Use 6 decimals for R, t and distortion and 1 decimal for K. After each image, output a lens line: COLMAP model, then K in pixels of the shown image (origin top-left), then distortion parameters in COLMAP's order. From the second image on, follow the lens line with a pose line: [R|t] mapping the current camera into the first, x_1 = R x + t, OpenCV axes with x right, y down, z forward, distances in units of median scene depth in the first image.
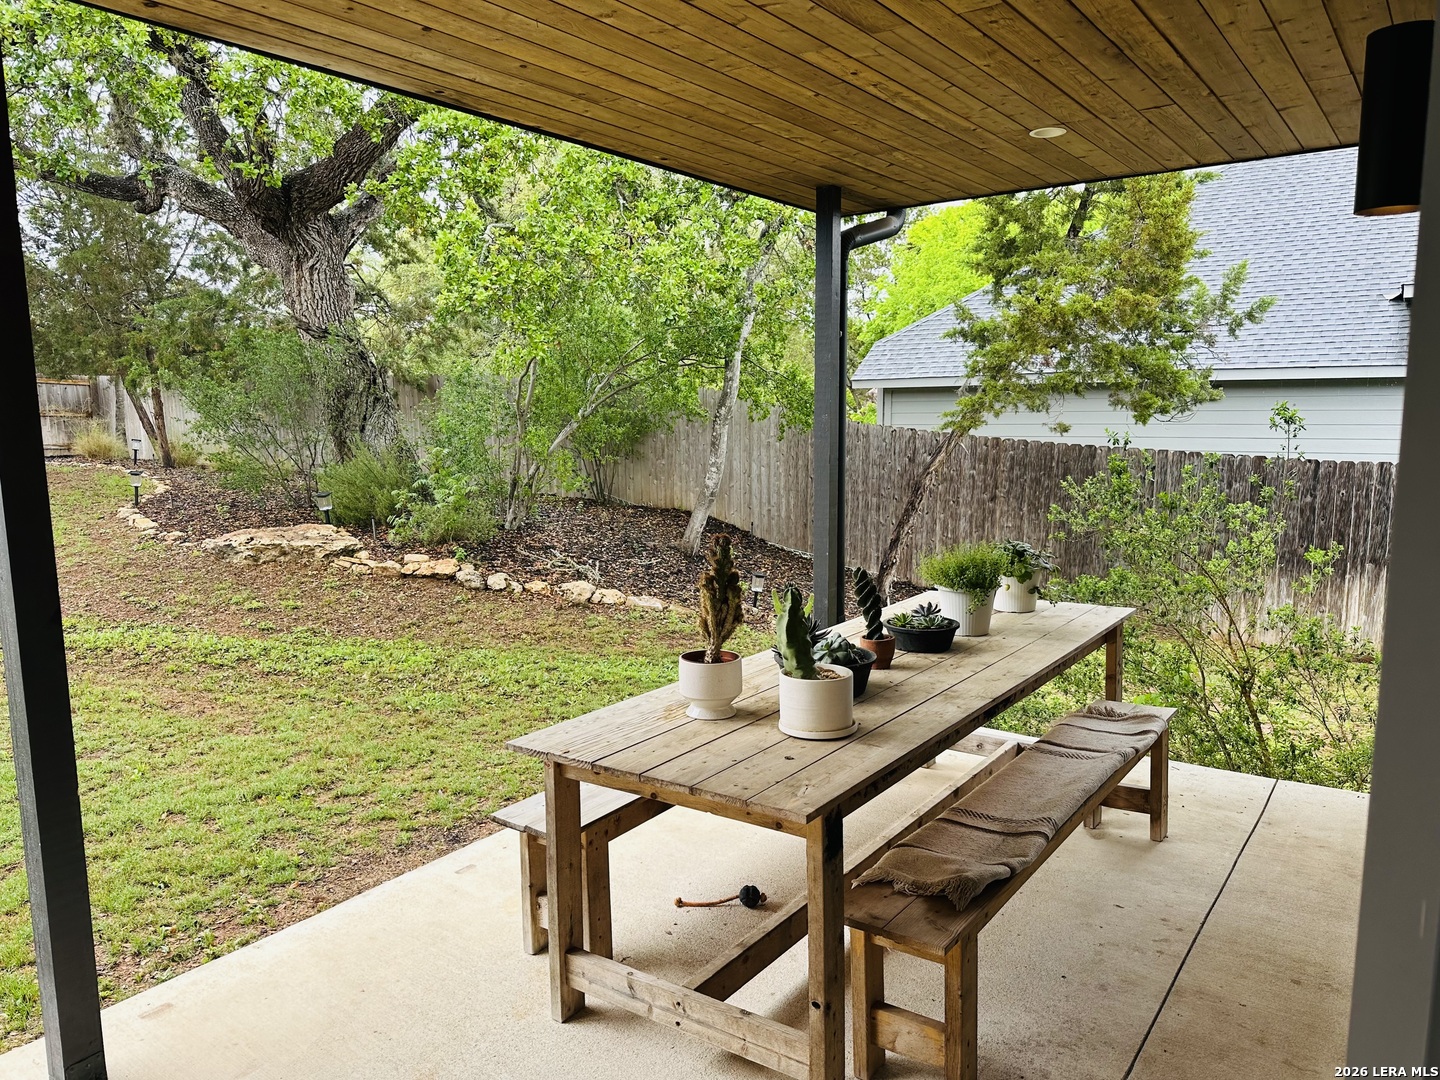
lens RADIAL K [[987.9, 0, 723.5], [0, 987.9, 552.2], [0, 0, 1]] dist [0.103363, -0.142622]
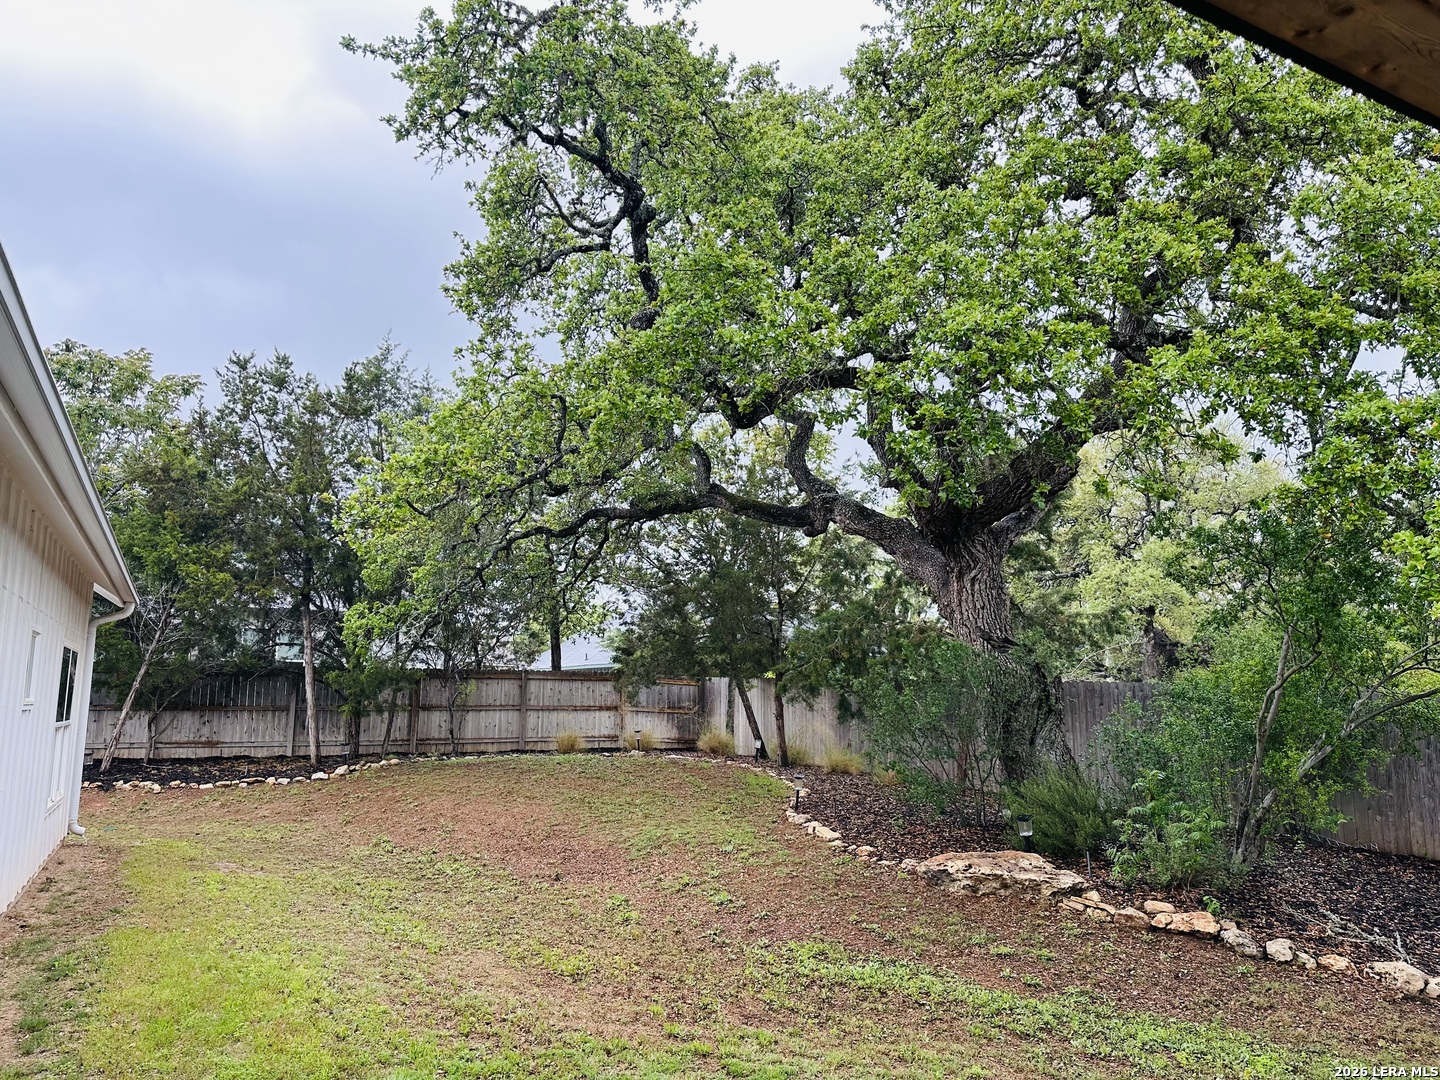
lens RADIAL K [[991.1, 0, 716.5], [0, 991.1, 544.3], [0, 0, 1]] dist [0.048367, -0.069432]
pose [[0.895175, -0.052856, -0.442570, -0.255232], [-0.081358, 0.956885, -0.278841, -0.021343], [0.438227, 0.285618, 0.852279, 0.032953]]
